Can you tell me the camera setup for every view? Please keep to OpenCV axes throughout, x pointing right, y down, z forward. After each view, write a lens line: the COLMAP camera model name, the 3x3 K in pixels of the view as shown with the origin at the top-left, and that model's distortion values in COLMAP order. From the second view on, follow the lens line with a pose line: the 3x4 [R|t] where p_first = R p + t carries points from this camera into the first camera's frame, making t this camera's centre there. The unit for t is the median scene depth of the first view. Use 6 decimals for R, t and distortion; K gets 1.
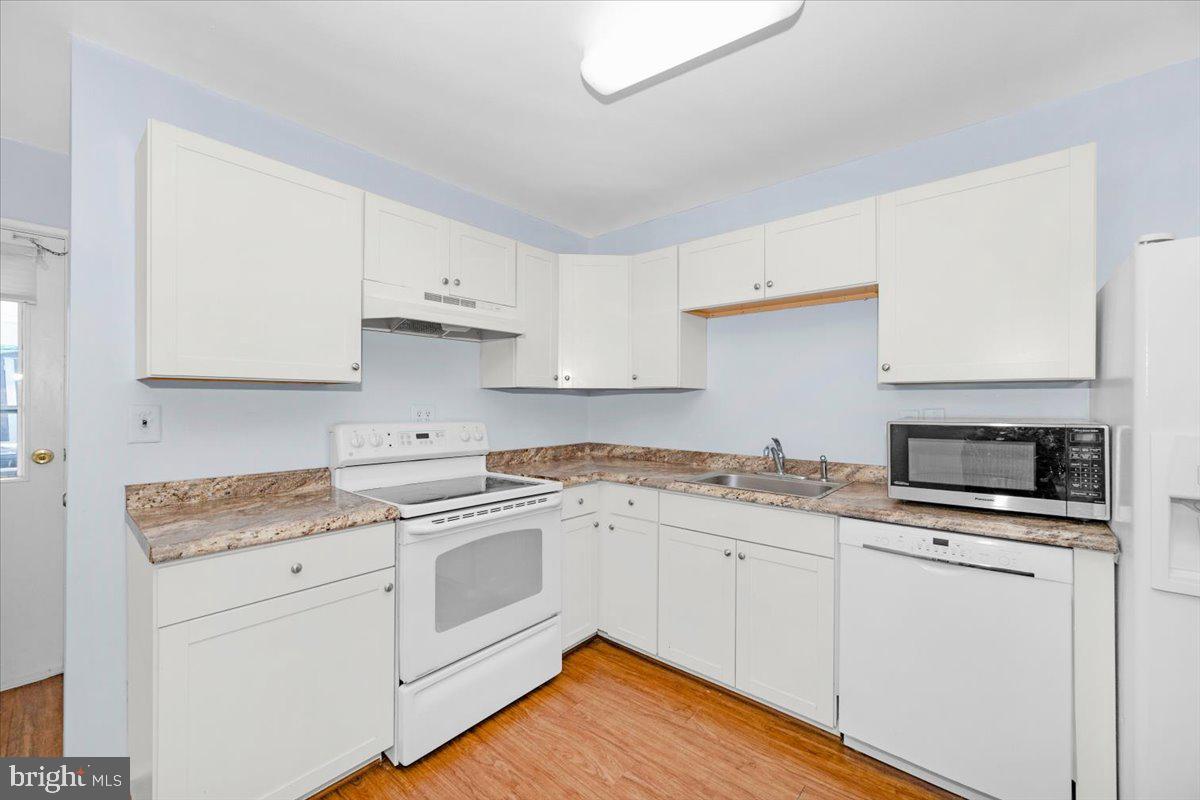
lens RADIAL K [[478.4, 0, 601.5], [0, 478.4, 395.1], [0, 0, 1]] dist [-0.007494, -0.000112]
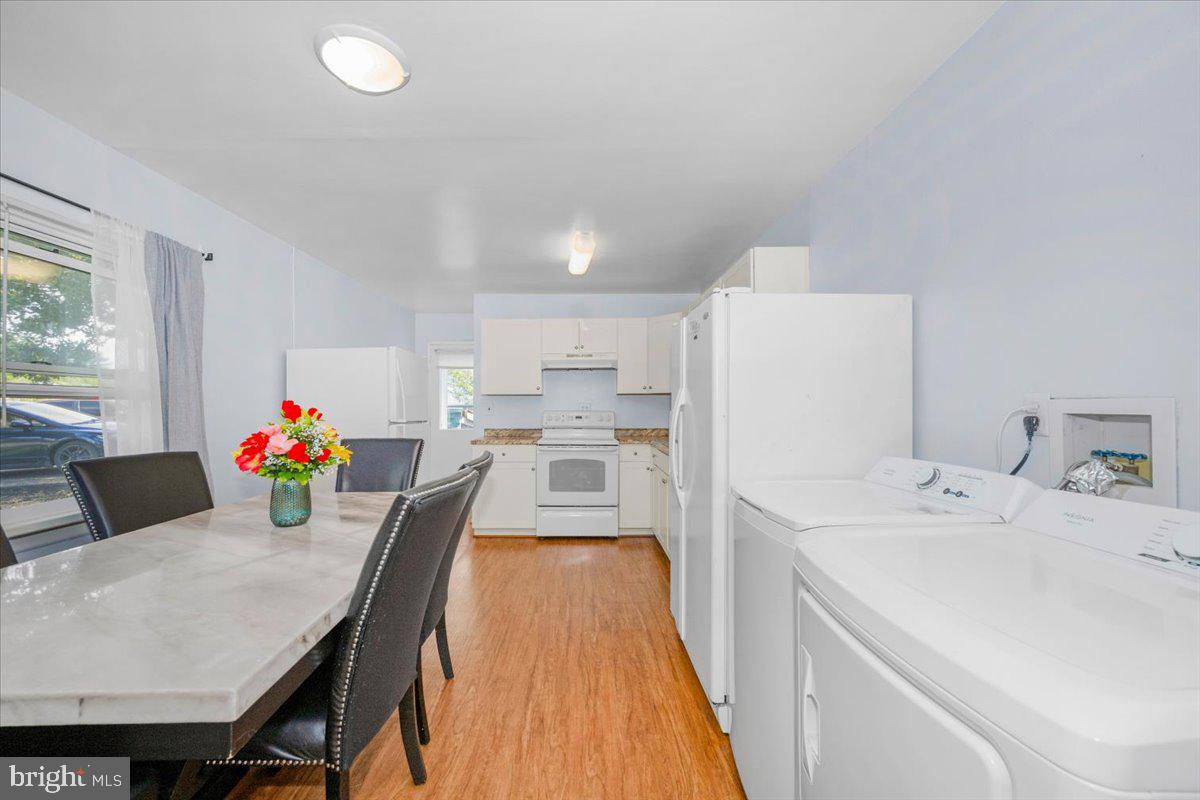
lens RADIAL K [[478.4, 0, 596.7], [0, 478.4, 403.2], [0, 0, 1]] dist [-0.007494, -0.000112]
pose [[0.687218, 0.003030, -0.726445, 1.331852], [0.006291, 0.999929, 0.010123, -0.000234], [0.726424, -0.011527, 0.687150, -0.458753]]
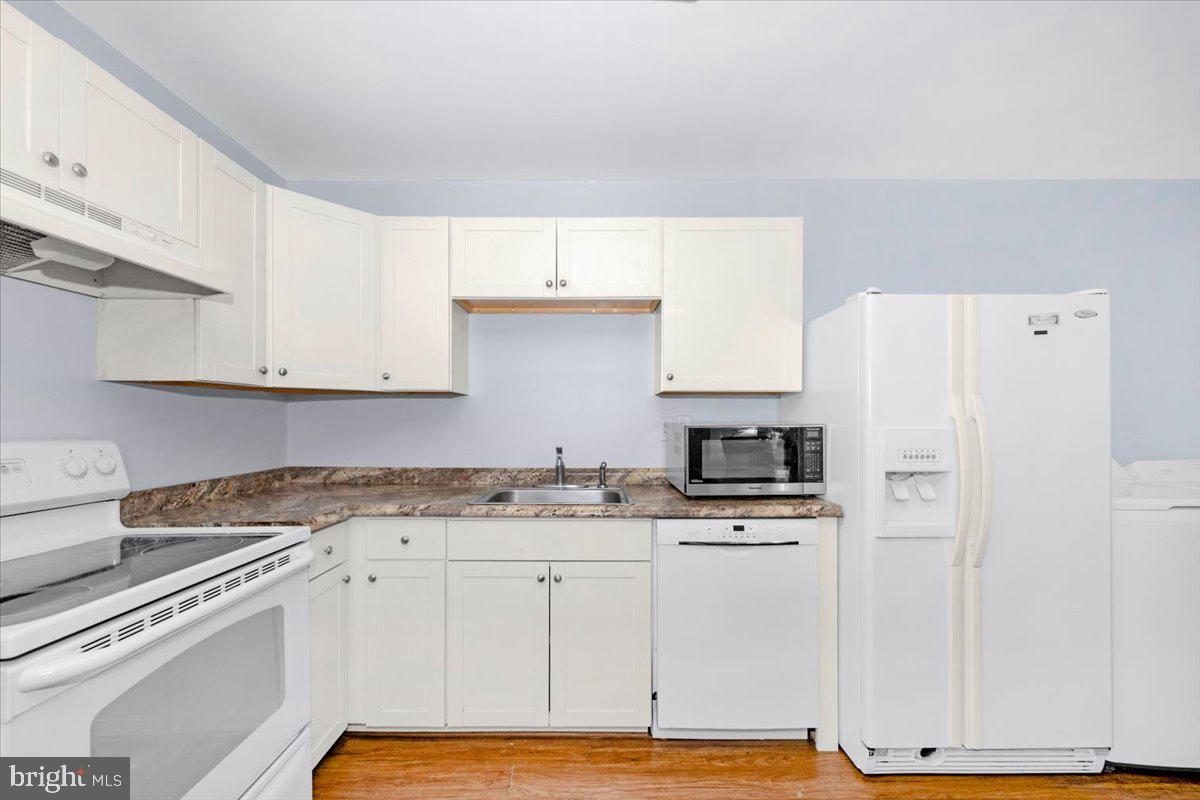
lens RADIAL K [[478.4, 0, 606.1], [0, 478.4, 416.3], [0, 0, 1]] dist [-0.007494, -0.000112]
pose [[0.757066, 0.000515, 0.653338, -0.204803], [-0.008336, 0.999926, 0.008871, 0.021049], [-0.653285, -0.012162, 0.757014, 0.239126]]
